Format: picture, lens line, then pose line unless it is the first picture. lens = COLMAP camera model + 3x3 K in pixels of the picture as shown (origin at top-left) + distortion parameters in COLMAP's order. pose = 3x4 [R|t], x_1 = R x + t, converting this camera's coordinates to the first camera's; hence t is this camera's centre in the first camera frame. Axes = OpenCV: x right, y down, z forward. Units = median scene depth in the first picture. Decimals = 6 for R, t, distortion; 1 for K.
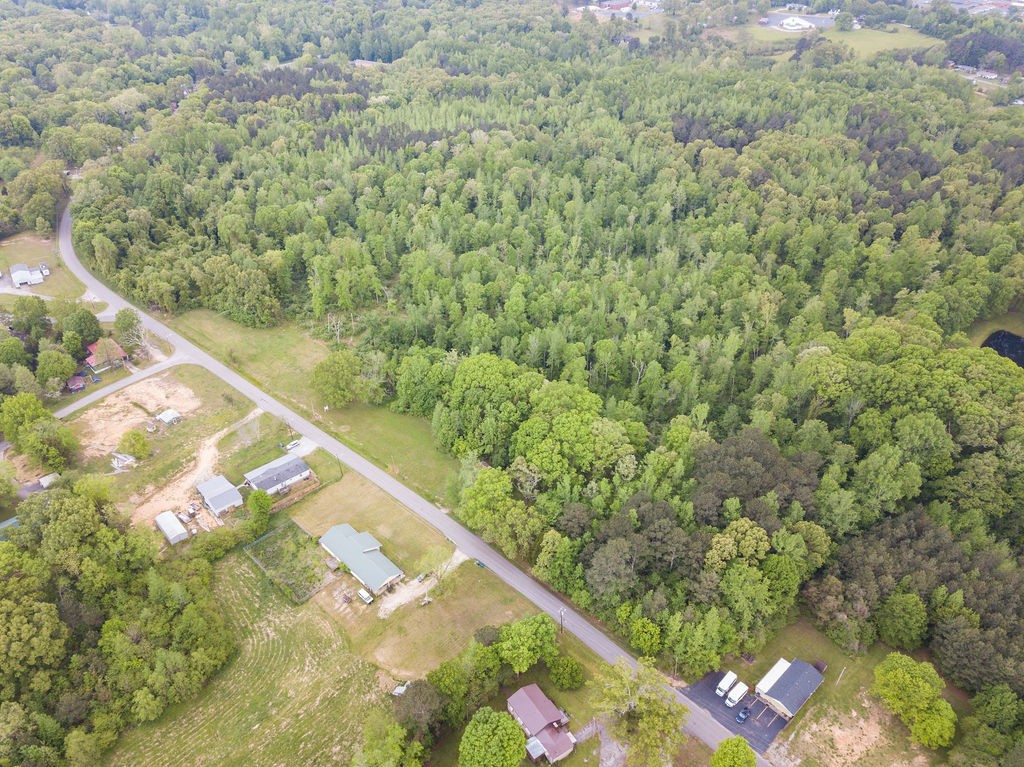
lens RADIAL K [[788.8, 0, 509.8], [0, 788.8, 384.1], [0, 0, 1]] dist [0.016143, -0.005689]
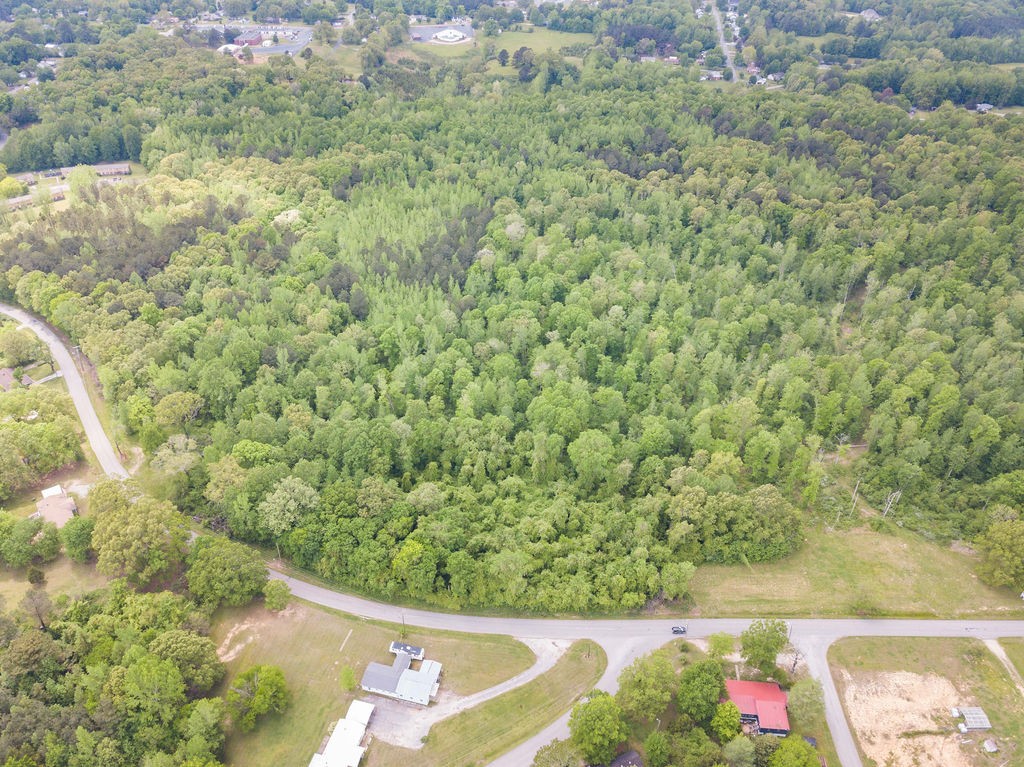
lens RADIAL K [[783.4, 0, 510.8], [0, 783.4, 377.4], [0, 0, 1]] dist [0.007957, 0.001084]
pose [[0.739214, -0.376976, 0.558079, -0.913064], [0.373695, 0.918984, 0.125779, -0.441343], [-0.560281, 0.115574, 0.820200, 0.537574]]
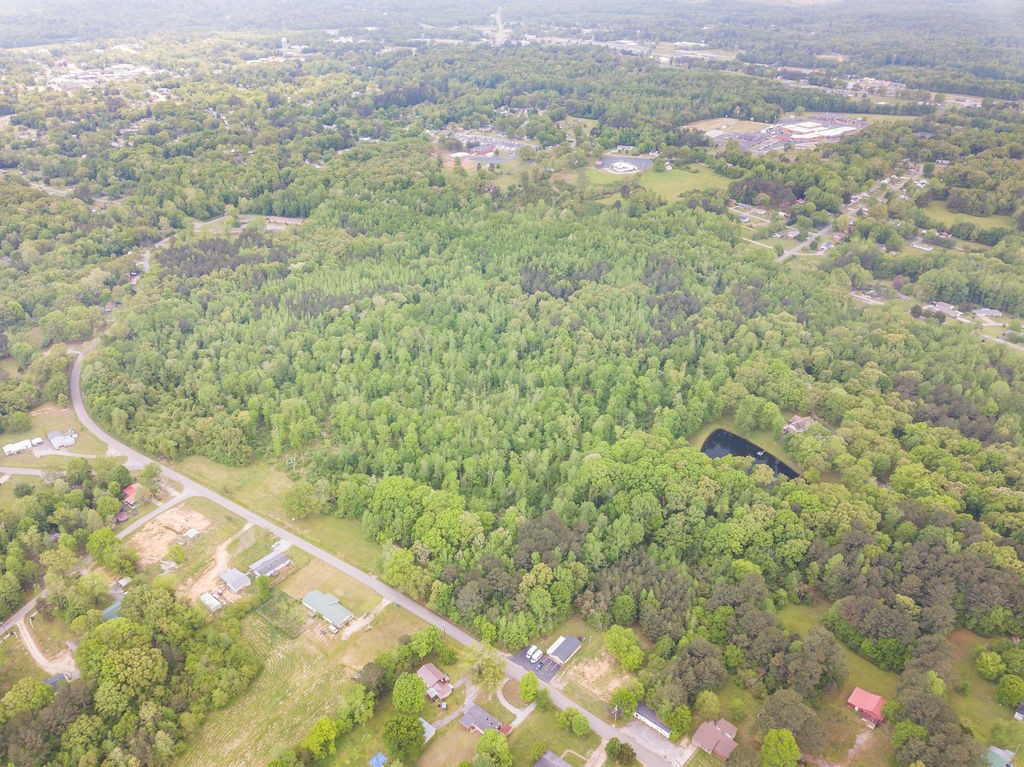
lens RADIAL K [[783.9, 0, 509.0], [0, 783.9, 383.7], [0, 0, 1]] dist [0.008896, 0.004644]
pose [[0.990559, -0.069165, 0.118361, 0.024264], [0.078921, 0.993680, -0.079822, -0.070939], [-0.112092, 0.088410, 0.989757, -0.560143]]
